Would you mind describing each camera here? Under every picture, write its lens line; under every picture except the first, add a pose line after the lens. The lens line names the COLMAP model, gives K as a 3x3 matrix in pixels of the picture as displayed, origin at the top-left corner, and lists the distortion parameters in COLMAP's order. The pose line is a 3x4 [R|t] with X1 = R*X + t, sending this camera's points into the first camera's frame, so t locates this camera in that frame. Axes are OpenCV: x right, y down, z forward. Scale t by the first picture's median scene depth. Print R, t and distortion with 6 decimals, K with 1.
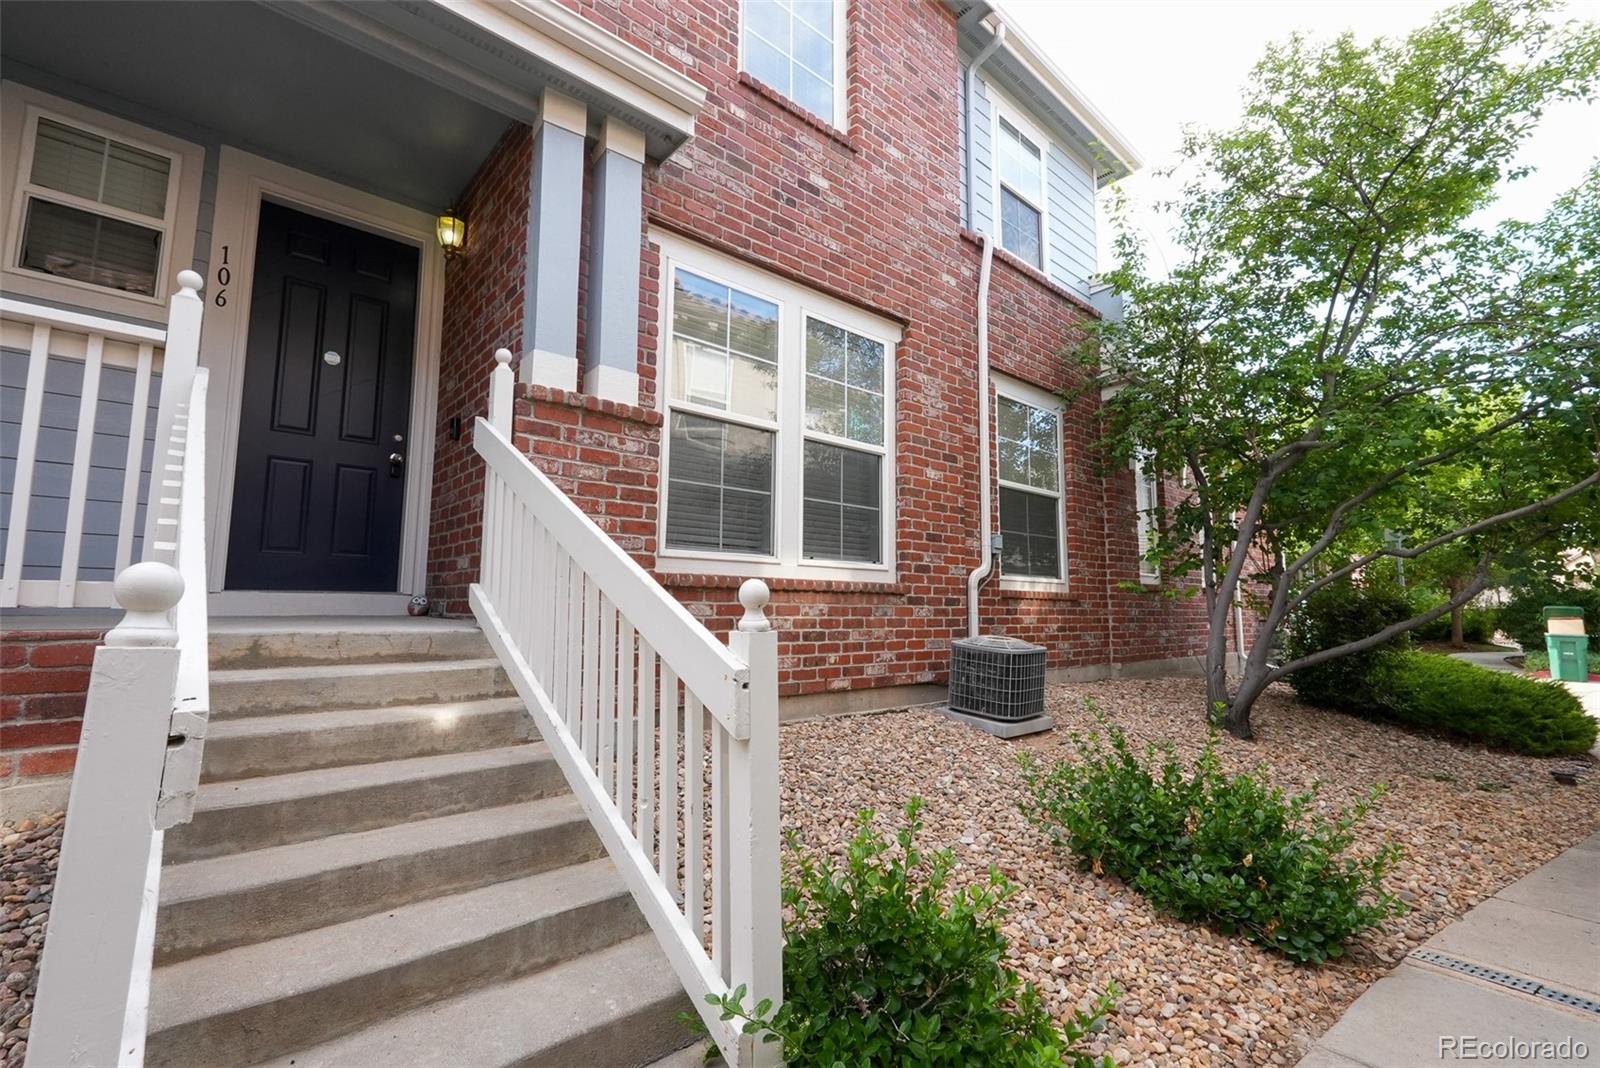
lens RADIAL K [[700.5, 0, 800.0], [0, 700.5, 534.0], [0, 0, 1]] dist [-0.000185, -0.000204]
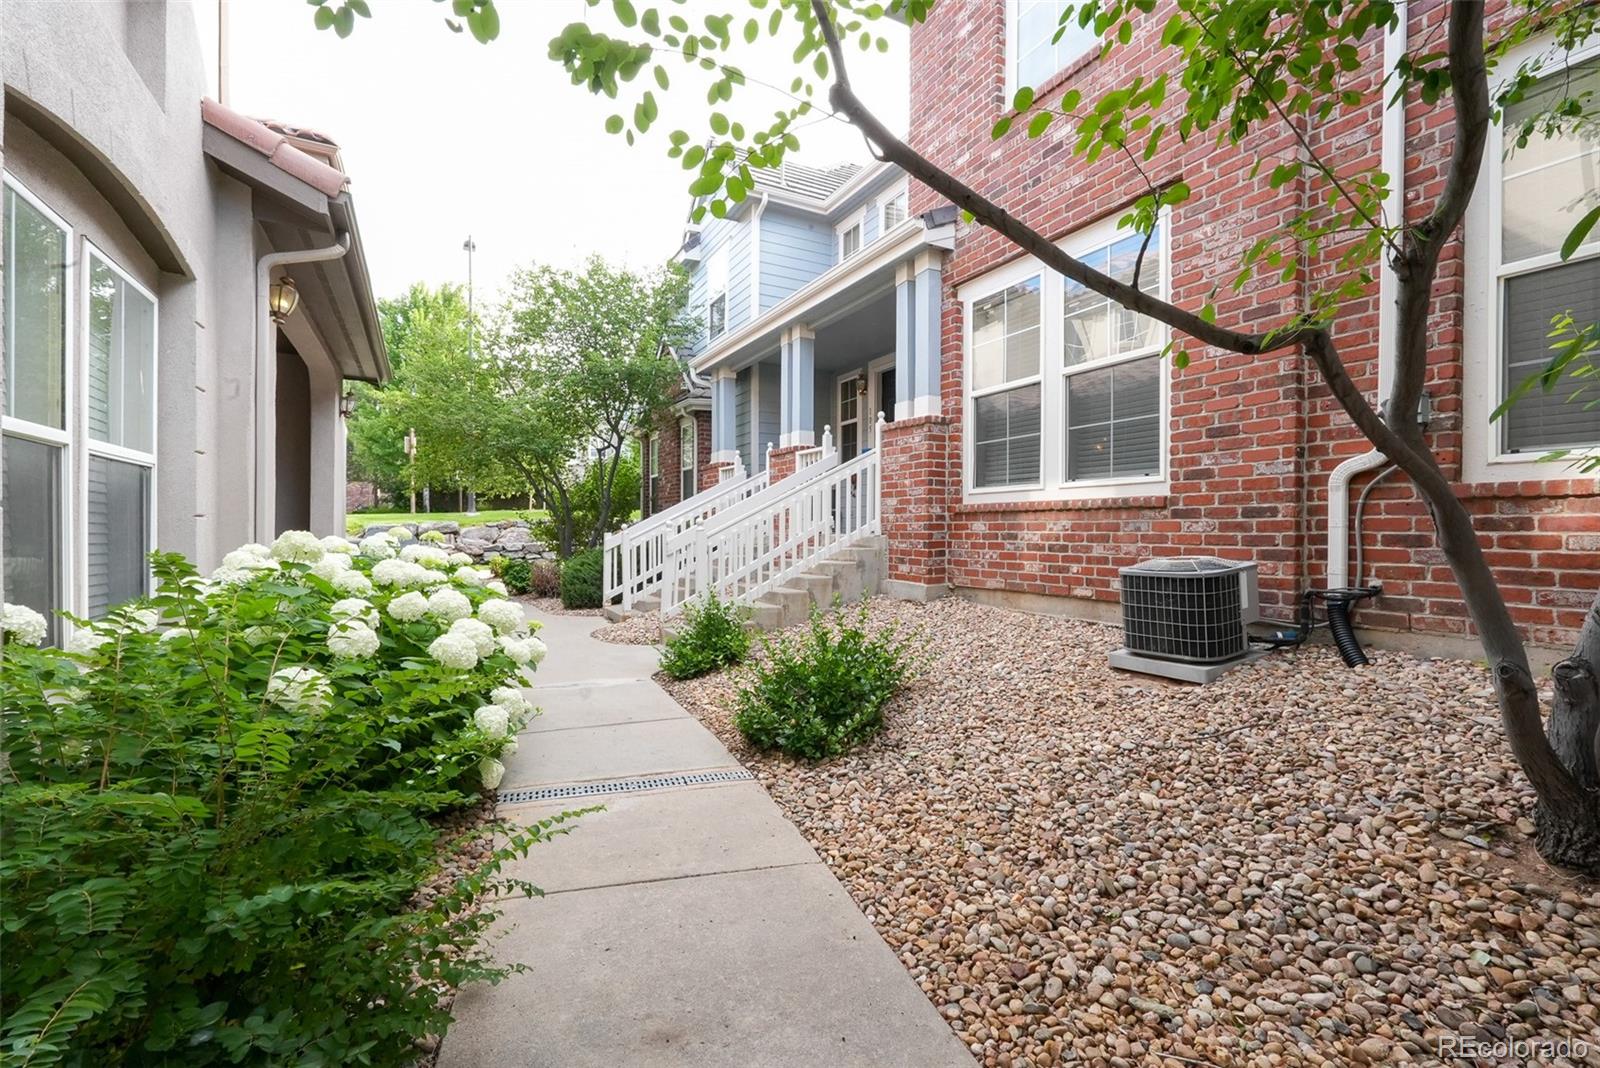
lens RADIAL K [[700.5, 0, 800.0], [0, 700.5, 534.0], [0, 0, 1]] dist [-0.000185, -0.000204]
pose [[-0.232431, -0.002032, -0.972611, 1.223261], [0.102218, 0.994409, -0.026506, 0.105339], [0.967227, -0.105579, -0.230924, 0.824370]]
